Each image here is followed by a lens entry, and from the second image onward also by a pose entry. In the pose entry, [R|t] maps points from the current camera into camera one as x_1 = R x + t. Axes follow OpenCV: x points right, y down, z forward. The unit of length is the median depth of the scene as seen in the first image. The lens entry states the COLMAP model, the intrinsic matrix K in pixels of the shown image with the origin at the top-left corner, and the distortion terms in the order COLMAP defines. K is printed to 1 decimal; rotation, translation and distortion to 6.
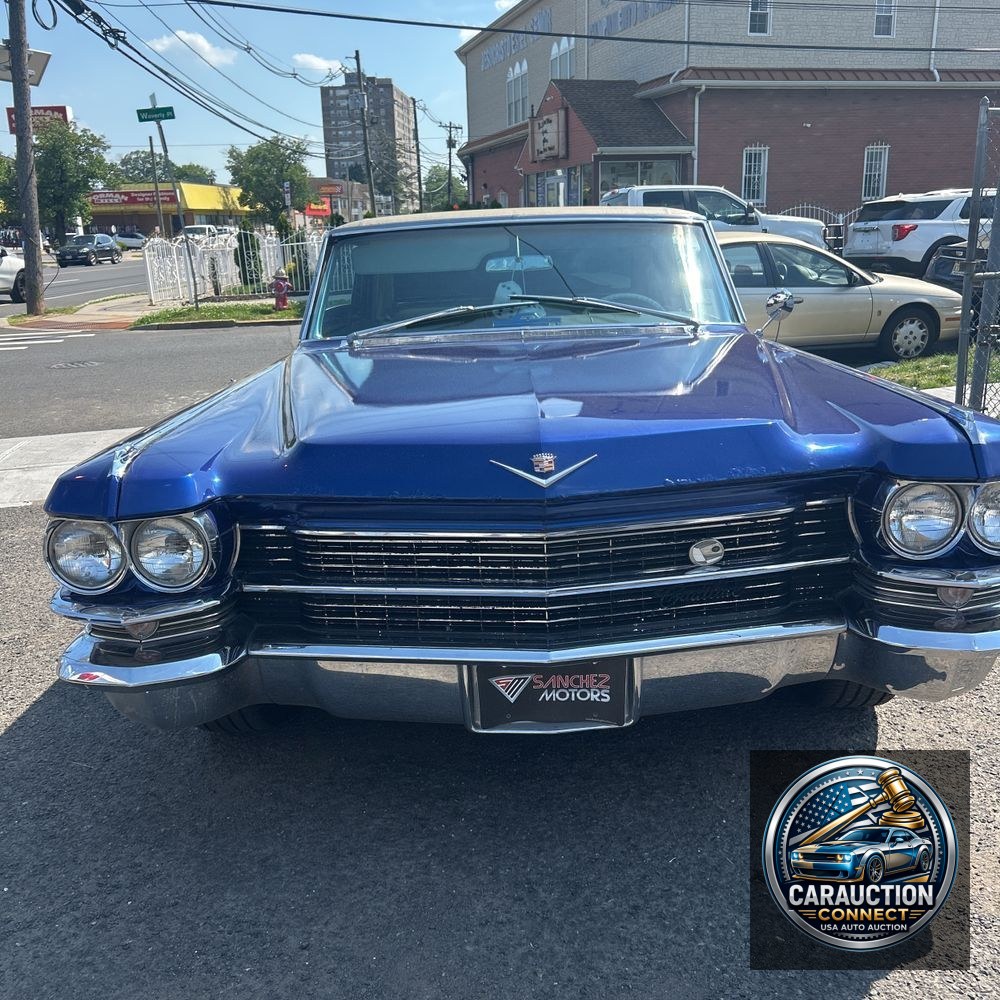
lens RADIAL K [[1029.7, 0, 503.3], [0, 1029.7, 506.2], [0, 0, 1]] dist [0.008474, 0.000000]
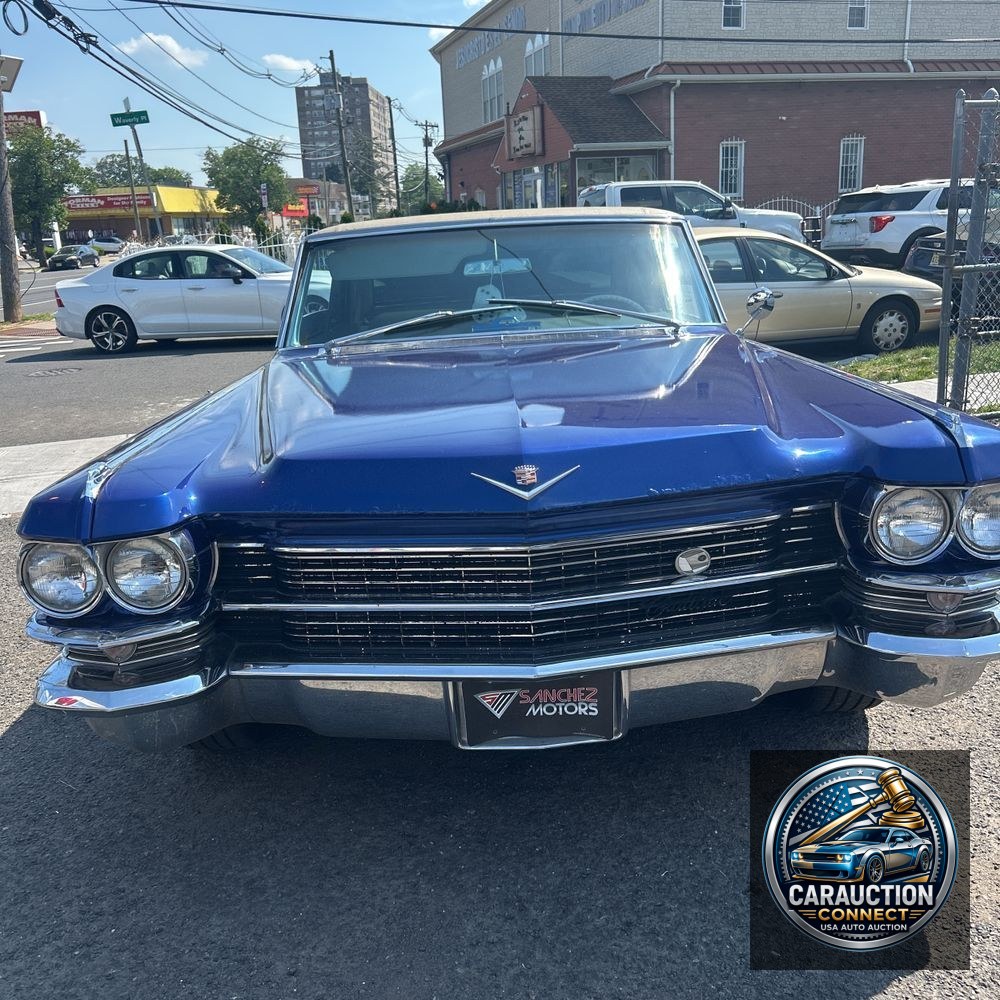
lens RADIAL K [[1029.7, 0, 496.4], [0, 1029.7, 503.5], [0, 0, 1]] dist [0.008474, 0.000000]
pose [[0.999749, -0.020510, 0.008983, 0.000976], [0.020509, 0.999790, 0.000225, -0.008510], [-0.008986, -0.000041, 0.999960, 0.009246]]
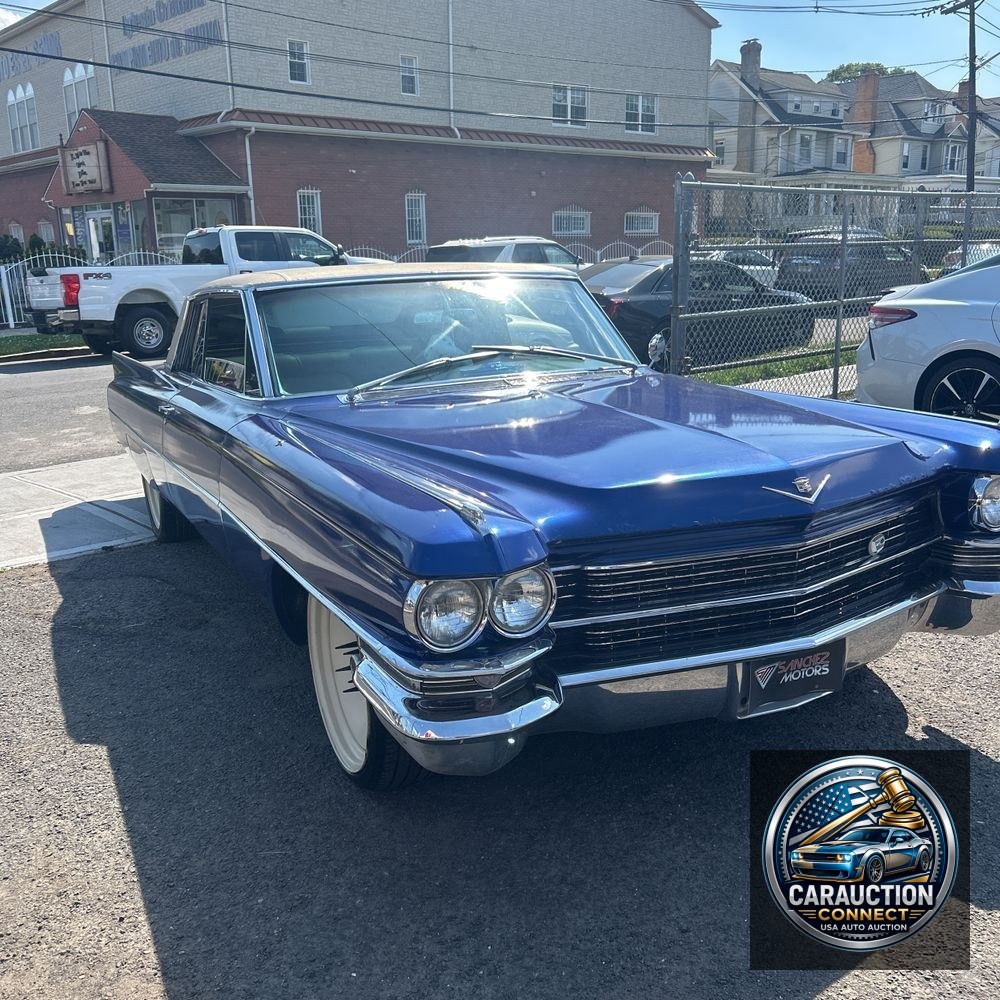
lens RADIAL K [[1029.7, 0, 503.7], [0, 1029.7, 507.2], [0, 0, 1]] dist [0.008474, 0.000000]
pose [[0.887014, -0.097931, 0.451238, -0.451371], [0.112117, 0.993684, -0.004736, -0.027167], [-0.447924, 0.054792, 0.892391, 0.032571]]
